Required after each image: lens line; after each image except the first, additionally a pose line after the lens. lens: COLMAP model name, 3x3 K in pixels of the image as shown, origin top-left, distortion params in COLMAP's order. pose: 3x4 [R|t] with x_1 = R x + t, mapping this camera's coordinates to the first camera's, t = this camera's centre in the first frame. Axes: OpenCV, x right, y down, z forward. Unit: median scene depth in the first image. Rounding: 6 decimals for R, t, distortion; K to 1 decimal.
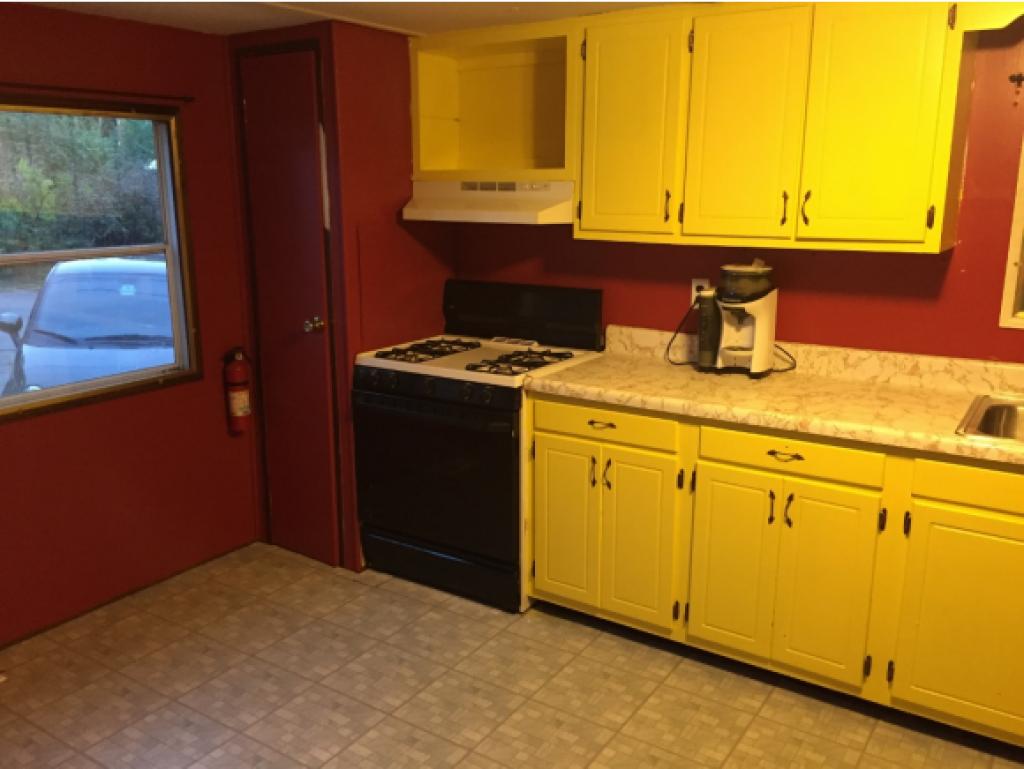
lens RADIAL K [[872.4, 0, 506.0], [0, 872.4, 383.2], [0, 0, 1]] dist [0.085586, -0.113377]
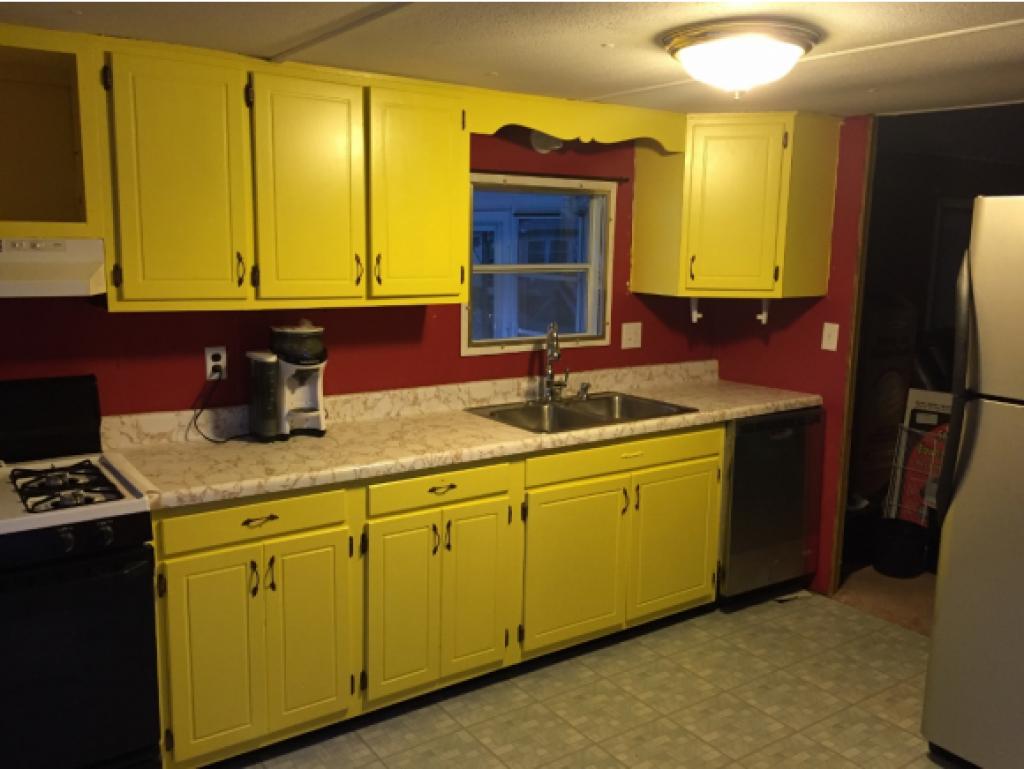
lens RADIAL K [[872.4, 0, 506.0], [0, 872.4, 383.2], [0, 0, 1]] dist [0.085586, -0.113377]
pose [[0.365754, -0.143484, 0.919585, -0.555054], [0.194741, 0.977973, 0.075139, -0.098644], [-0.910110, 0.151598, 0.385639, 0.405492]]
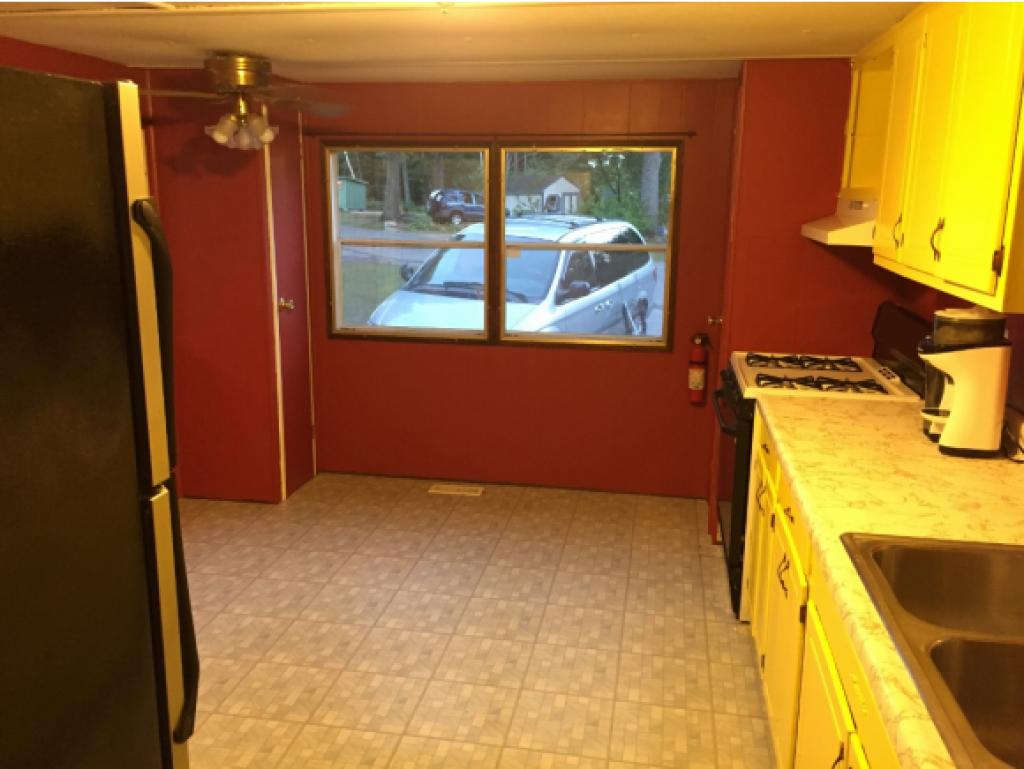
lens RADIAL K [[872.4, 0, 506.0], [0, 872.4, 383.2], [0, 0, 1]] dist [0.085586, -0.113377]
pose [[0.393286, 0.203137, -0.896695, 0.803747], [-0.214925, 0.968578, 0.125157, -0.078729], [0.893943, 0.143500, 0.424587, 0.291630]]
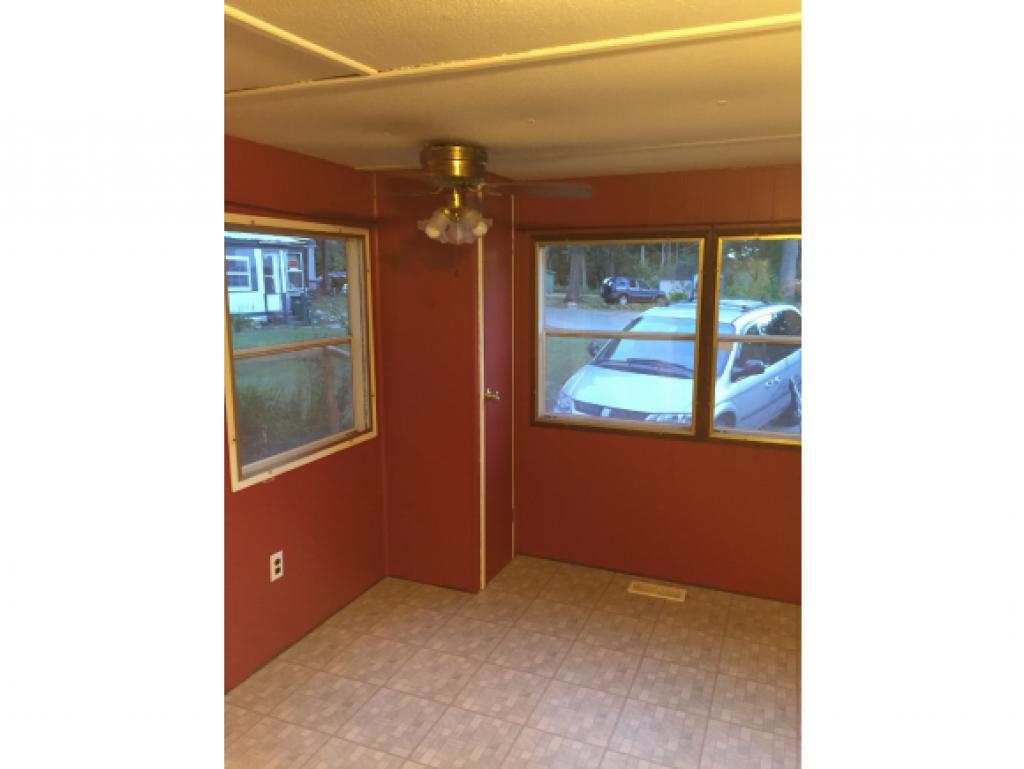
lens RADIAL K [[654.8, 0, 512.3], [0, 654.8, 380.7], [0, 0, 1]] dist [0.070210, -0.091380]
pose [[0.187574, 0.154799, -0.969976, 0.409006], [-0.219308, 0.969176, 0.112261, -0.099082], [0.957455, 0.191666, 0.215741, 0.353236]]
